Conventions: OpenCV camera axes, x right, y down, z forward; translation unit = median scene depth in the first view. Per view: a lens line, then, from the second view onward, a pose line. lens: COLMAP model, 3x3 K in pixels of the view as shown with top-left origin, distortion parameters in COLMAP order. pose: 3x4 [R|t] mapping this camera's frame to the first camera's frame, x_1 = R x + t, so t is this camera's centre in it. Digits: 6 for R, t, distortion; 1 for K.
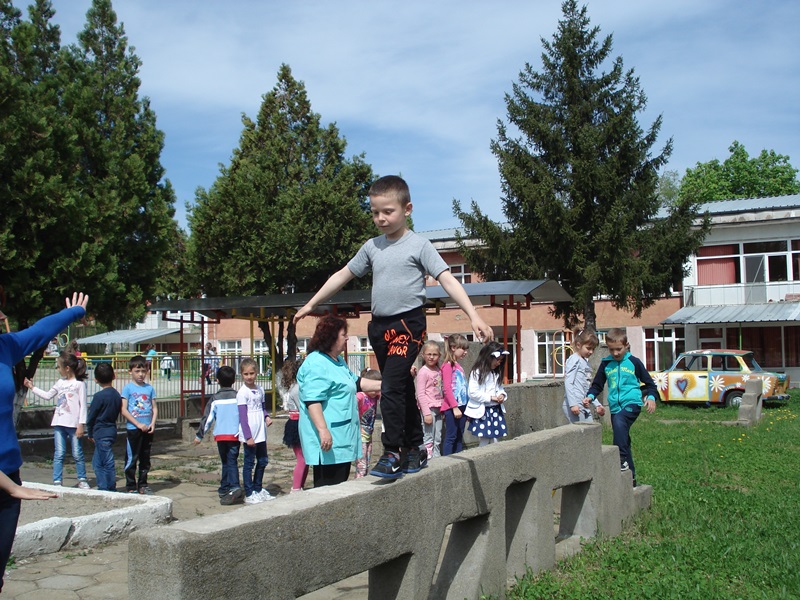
lens RADIAL K [[893.6, 0, 398.8], [0, 893.6, 297.5], [0, 0, 1]] dist [-0.111922, 0.000000]
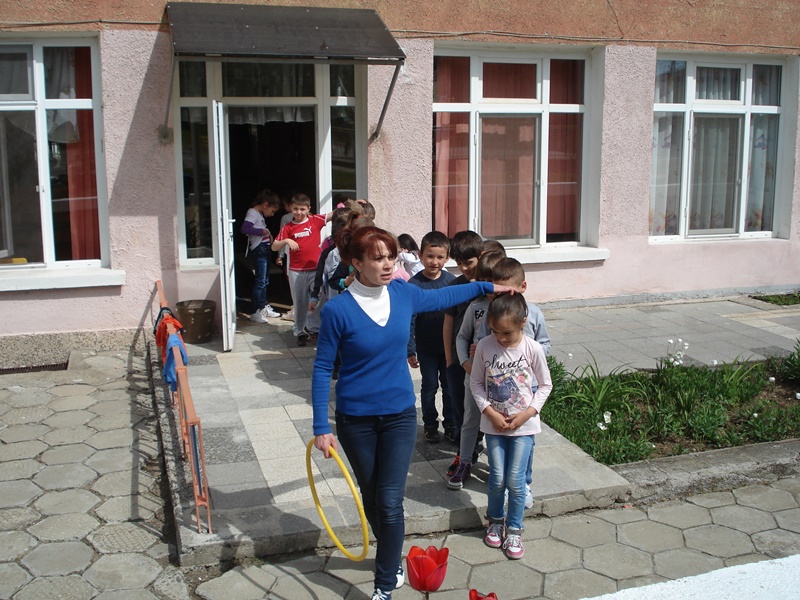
lens RADIAL K [[893.6, 0, 400.0], [0, 893.6, 300.0], [0, 0, 1]] dist [-0.111922, 0.000000]
pose [[0.714771, 0.193002, -0.672200, 1.034313], [0.021987, 0.954490, 0.297432, 0.058593], [0.699013, -0.227376, 0.677998, 1.866887]]
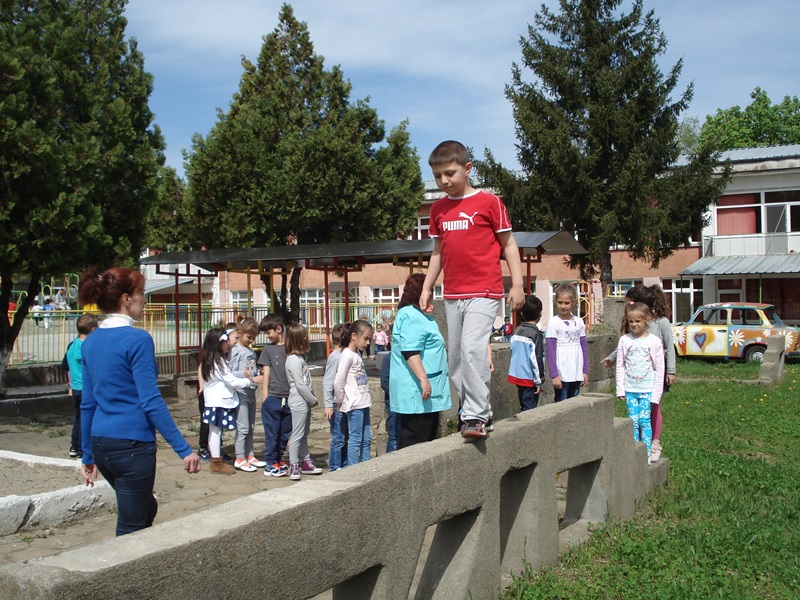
lens RADIAL K [[893.6, 0, 398.3], [0, 893.6, 299.1], [0, 0, 1]] dist [-0.111922, 0.000000]
pose [[0.999823, 0.000551, -0.018816, 0.010953], [0.000566, 0.998240, 0.059303, -0.003039], [0.018816, -0.059303, 0.998063, 0.042508]]
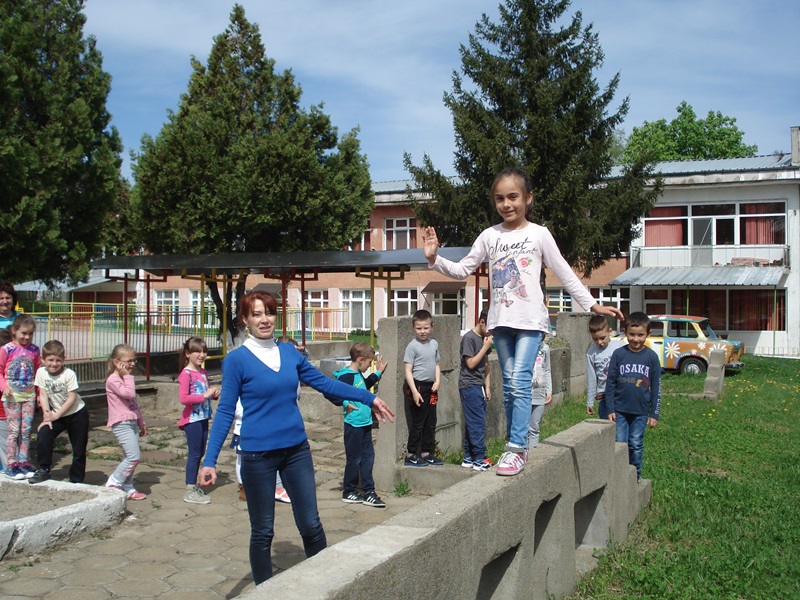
lens RADIAL K [[893.6, 0, 396.8], [0, 893.6, 296.9], [0, 0, 1]] dist [-0.111922, 0.000000]
pose [[0.997302, 0.020263, 0.070555, -0.023469], [-0.024159, 0.998205, 0.054808, -0.011247], [-0.069318, -0.056365, 0.996001, 0.048309]]
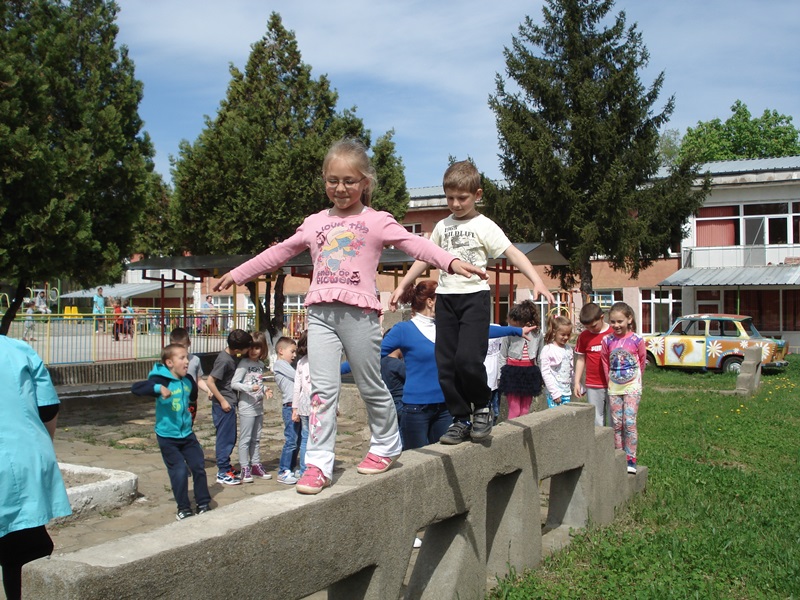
lens RADIAL K [[893.6, 0, 398.7], [0, 893.6, 296.0], [0, 0, 1]] dist [-0.111922, 0.000000]
pose [[0.999912, 0.012744, 0.003708, 0.007359], [-0.012909, 0.998742, 0.048449, -0.005179], [-0.003086, -0.048493, 0.998819, 0.032012]]
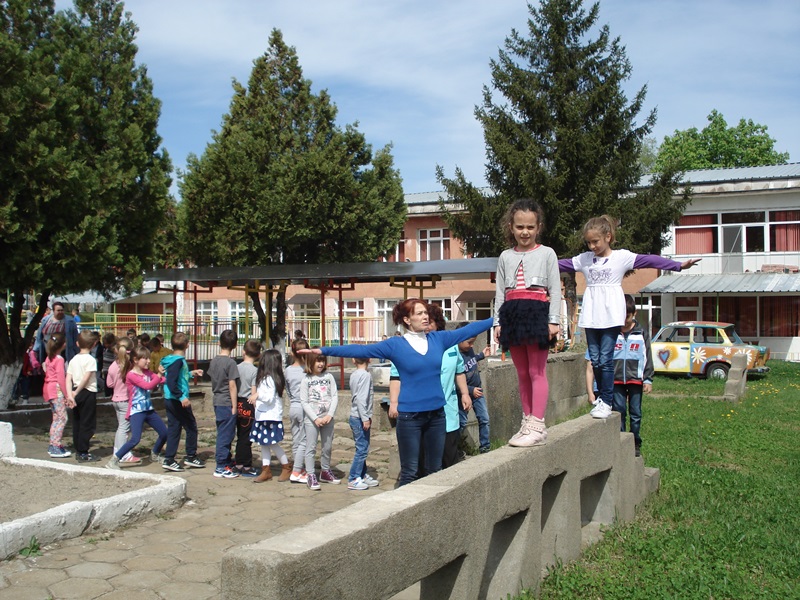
lens RADIAL K [[893.6, 0, 397.5], [0, 893.6, 296.9], [0, 0, 1]] dist [-0.111922, 0.000000]
pose [[0.999408, 0.013255, 0.031746, -0.023977], [-0.014660, 0.998904, 0.044449, -0.012427], [-0.031122, -0.044888, 0.998507, -0.000477]]
